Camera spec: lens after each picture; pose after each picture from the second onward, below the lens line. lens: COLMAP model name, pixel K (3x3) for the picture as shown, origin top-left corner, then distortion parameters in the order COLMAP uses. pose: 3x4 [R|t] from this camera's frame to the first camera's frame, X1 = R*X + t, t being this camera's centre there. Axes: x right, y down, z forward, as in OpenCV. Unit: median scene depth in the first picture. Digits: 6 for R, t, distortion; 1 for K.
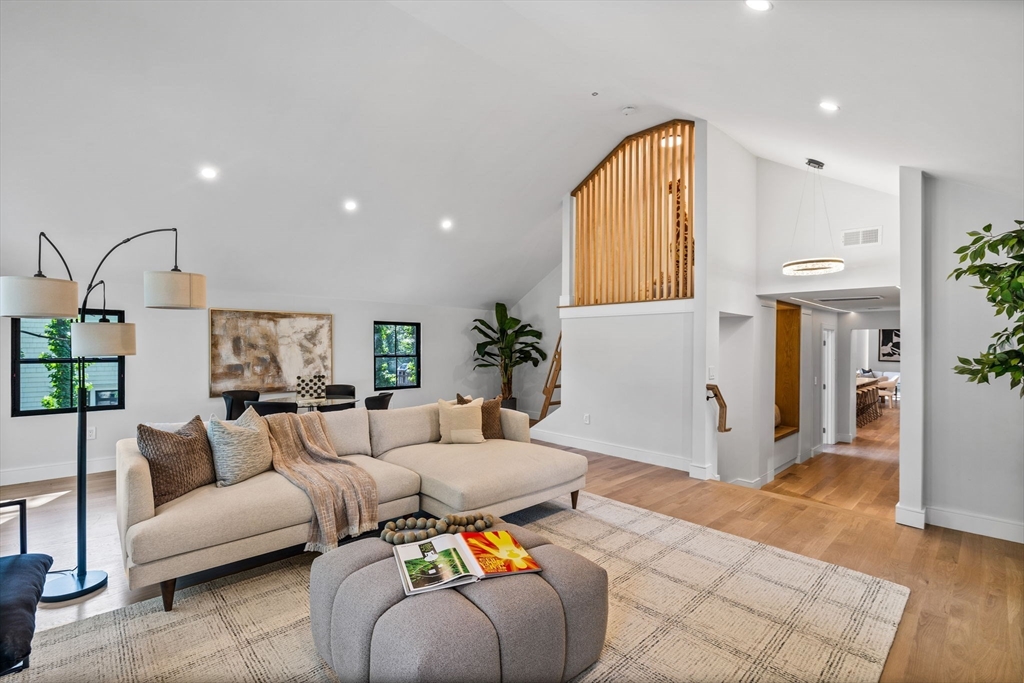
lens RADIAL K [[446.6, 0, 512.0], [0, 446.6, 341.5], [0, 0, 1]] dist [-0.001269, -0.000205]
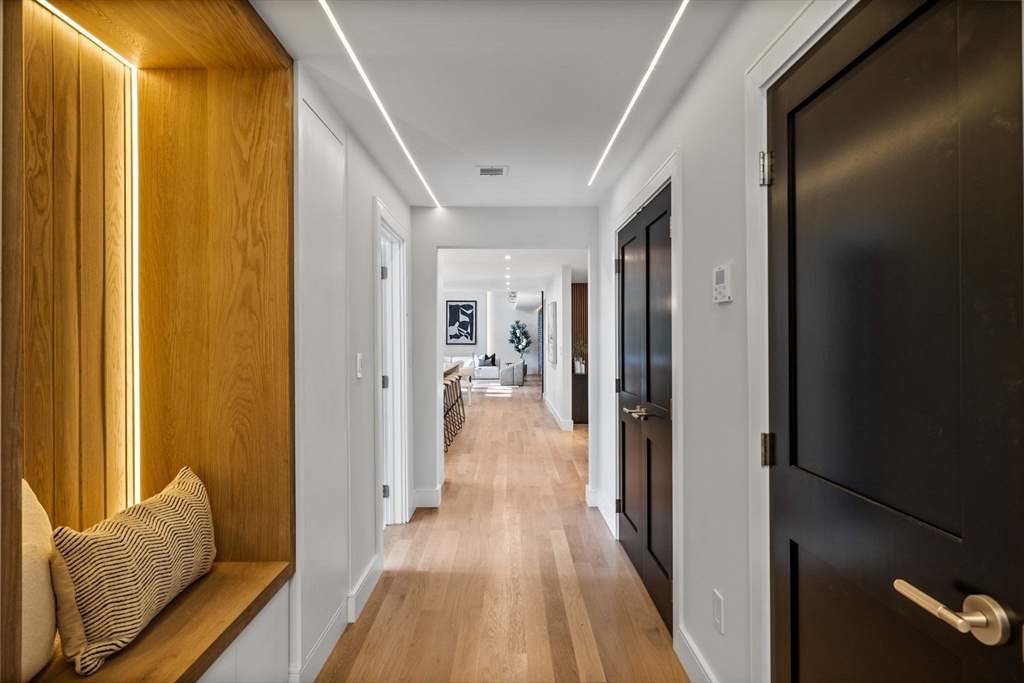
lens RADIAL K [[548.4, 0, 527.5], [0, 548.4, 335.7], [0, 0, 1]] dist [-0.003405, -0.000782]
pose [[0.657075, -0.011048, 0.753745, 0.413460], [0.009093, 0.999936, 0.006730, 0.057617], [-0.753771, 0.002432, 0.657133, 0.581169]]
